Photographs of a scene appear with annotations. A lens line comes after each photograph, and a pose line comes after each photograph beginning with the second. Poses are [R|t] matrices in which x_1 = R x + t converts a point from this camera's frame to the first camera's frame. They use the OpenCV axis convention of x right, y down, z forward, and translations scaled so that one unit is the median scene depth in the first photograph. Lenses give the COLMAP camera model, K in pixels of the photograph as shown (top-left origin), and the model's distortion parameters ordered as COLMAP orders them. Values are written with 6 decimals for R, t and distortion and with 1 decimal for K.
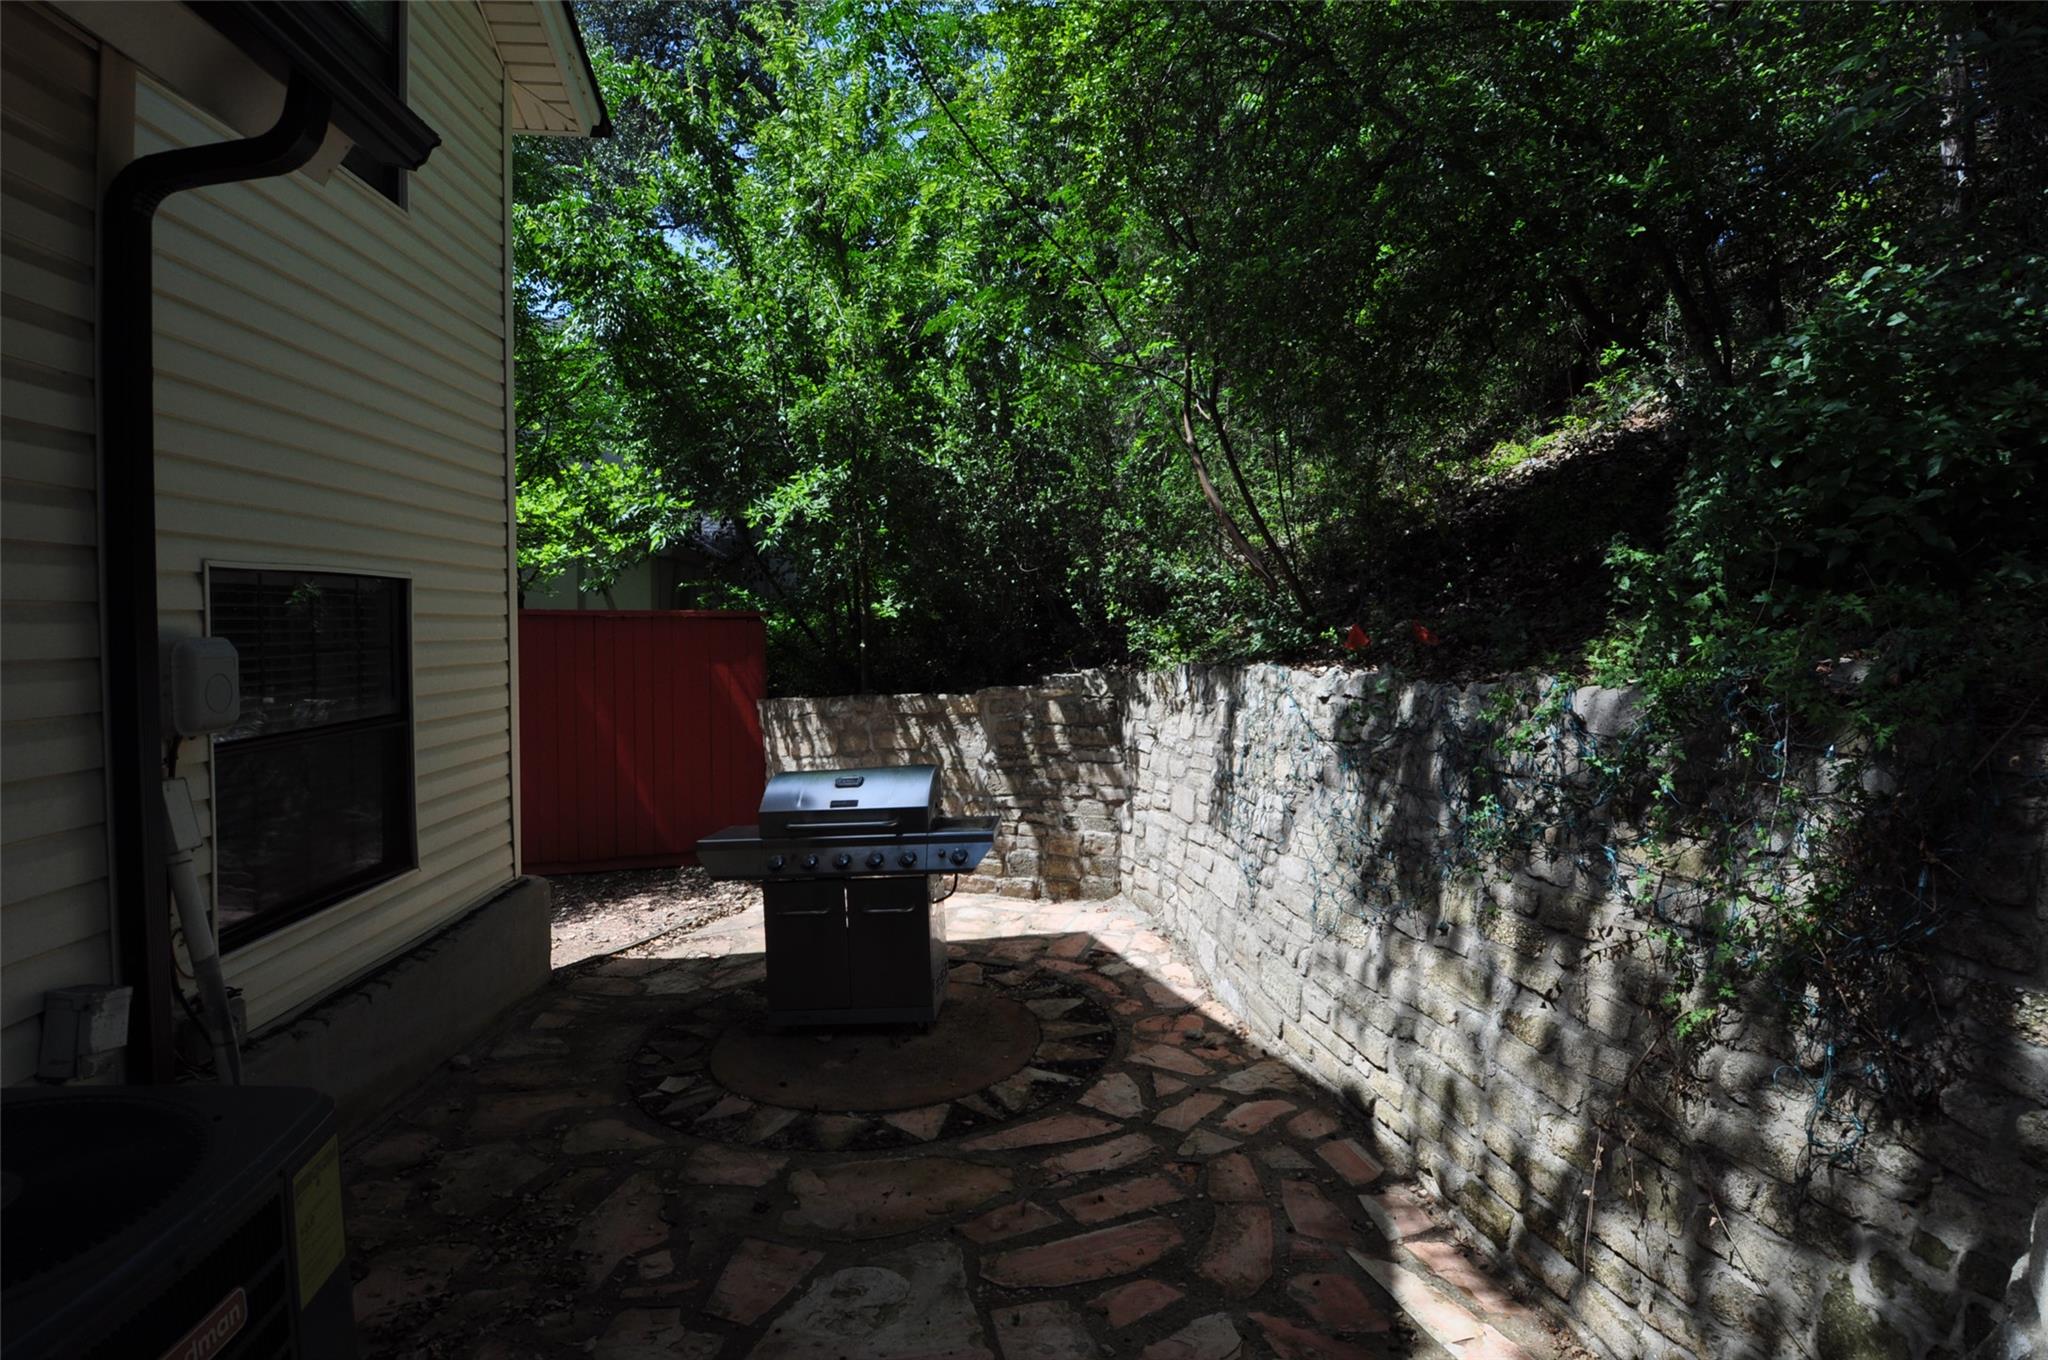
lens RADIAL K [[1071.8, 0, 1052.3], [0, 1071.8, 669.8], [0, 0, 1]] dist [0.057938, -0.059968]
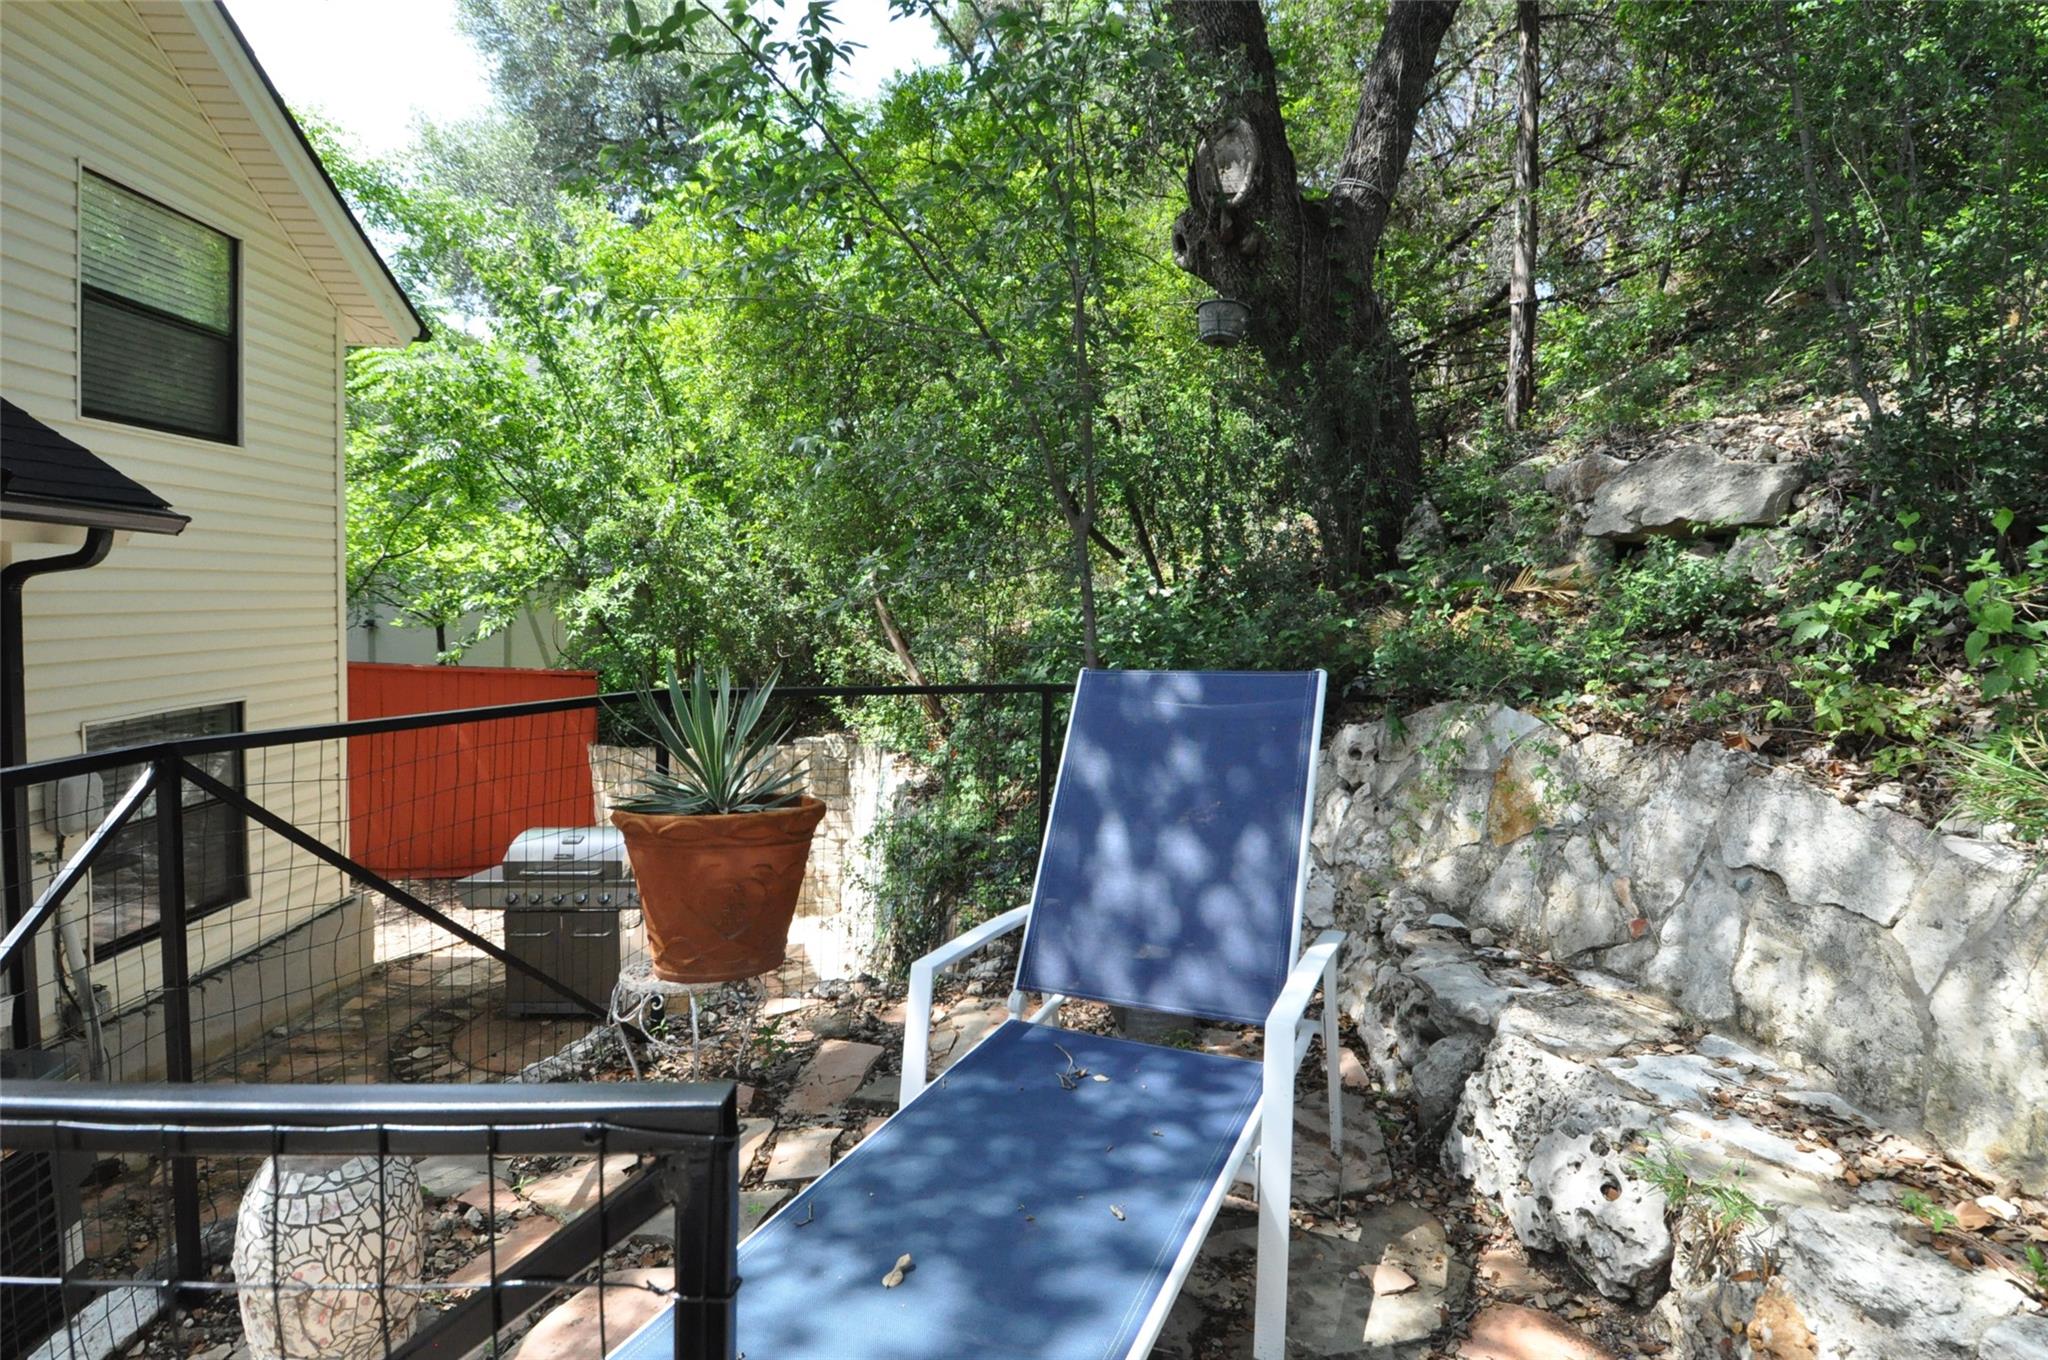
lens RADIAL K [[1071.8, 0, 1052.3], [0, 1071.8, 669.8], [0, 0, 1]] dist [0.057938, -0.059968]
pose [[0.999621, 0.025772, -0.009650, 0.516035], [-0.025520, 0.999350, 0.025453, -0.196447], [0.010300, -0.025197, 0.999629, -0.453744]]
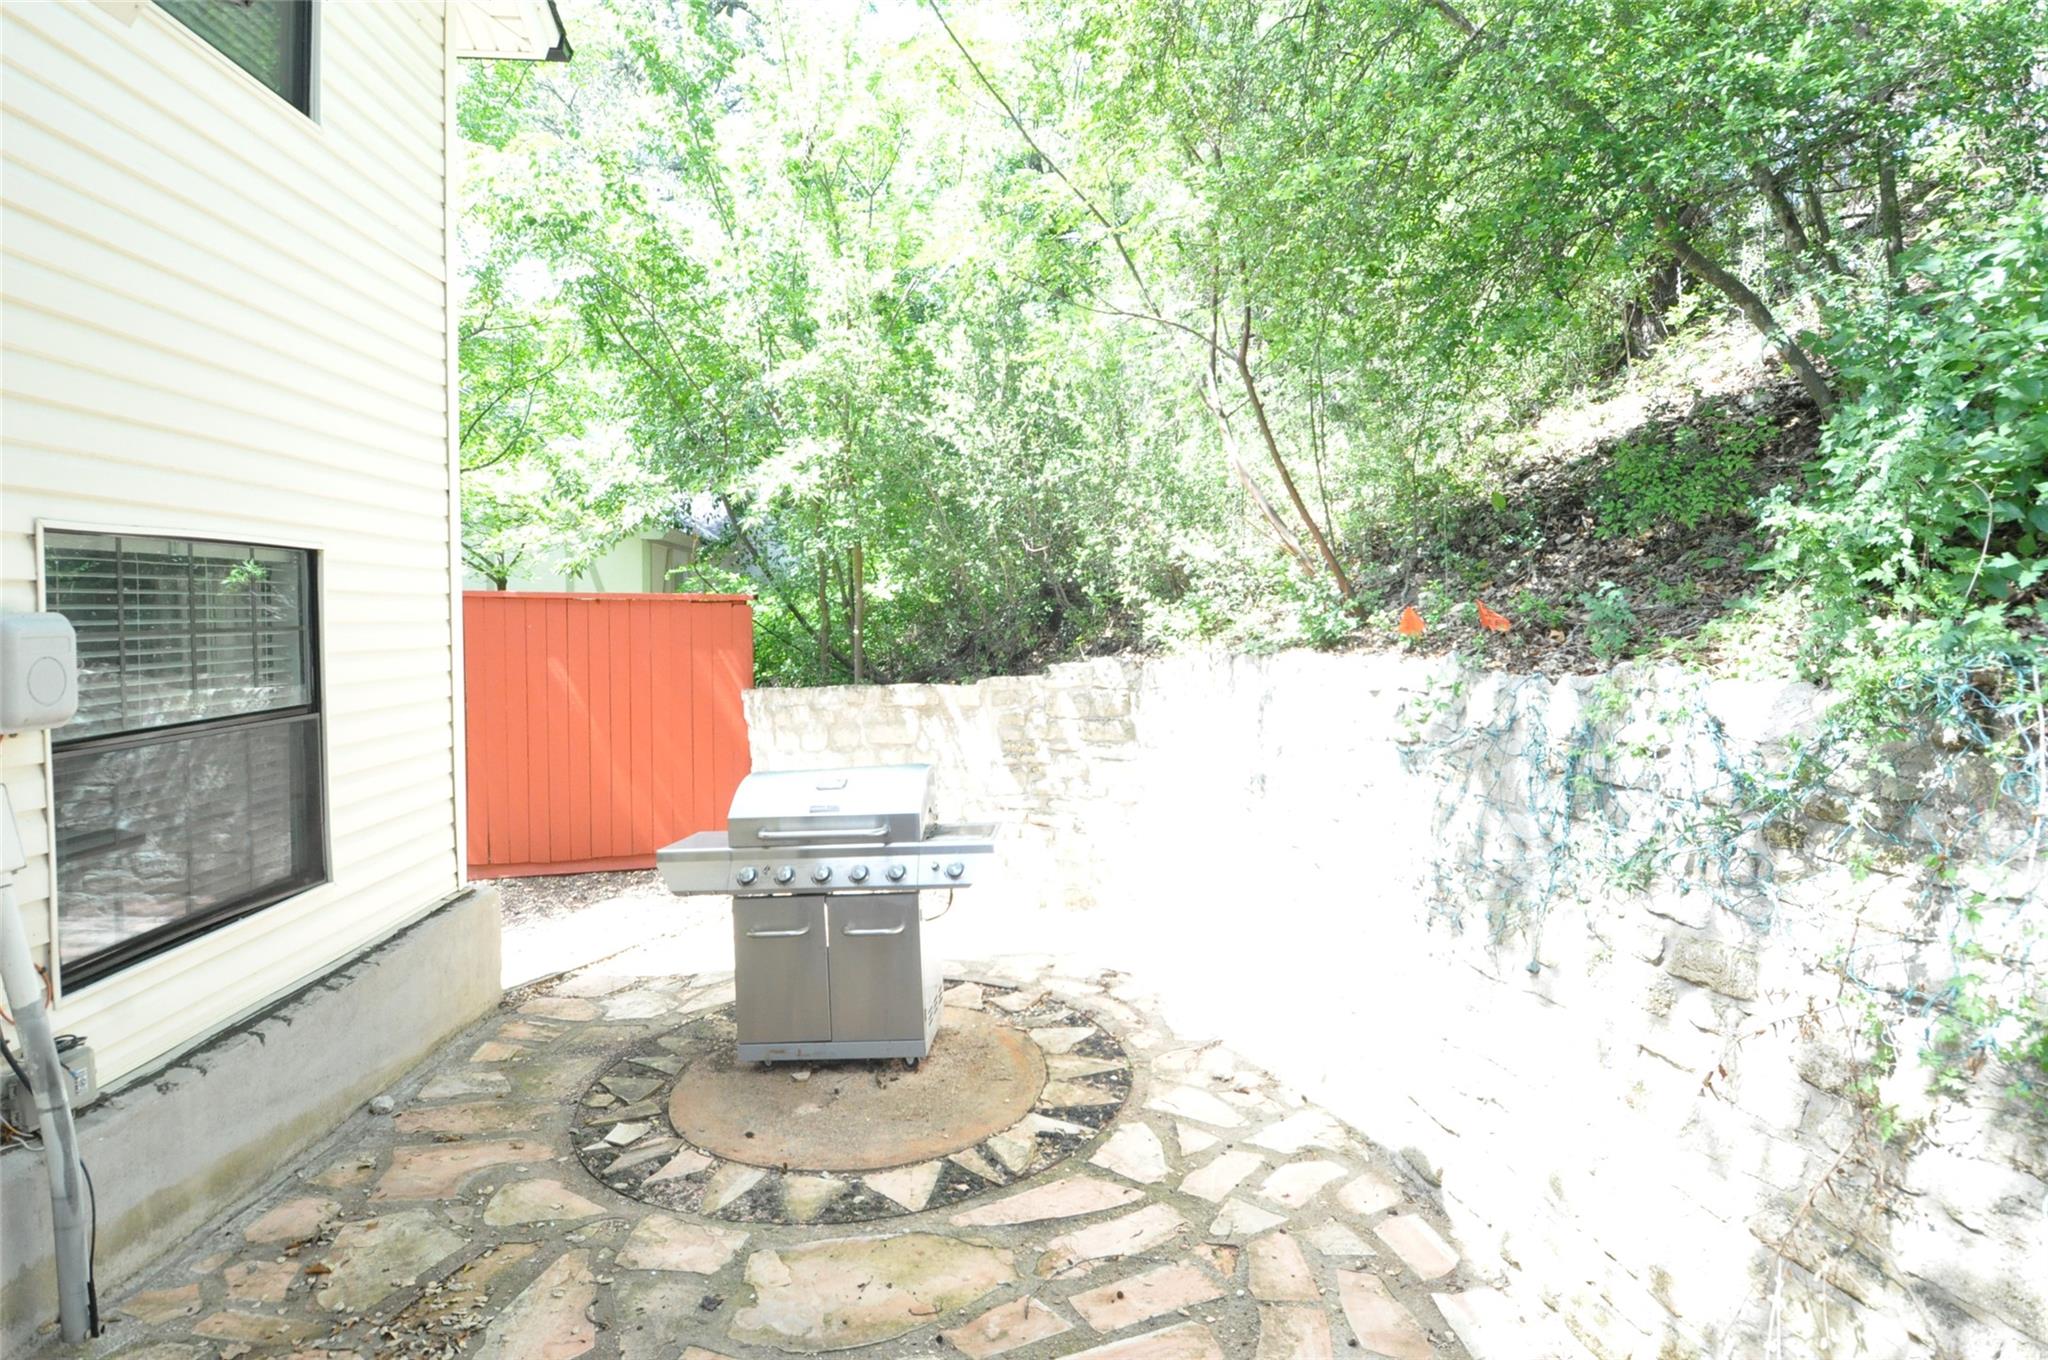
lens RADIAL K [[1071.8, 0, 1052.3], [0, 1071.8, 669.8], [0, 0, 1]] dist [0.057938, -0.059968]
pose [[0.999979, 0.004123, -0.005064, -0.003893], [-0.004078, 0.999952, 0.008959, 0.002217], [0.005101, -0.008938, 0.999947, 0.139845]]
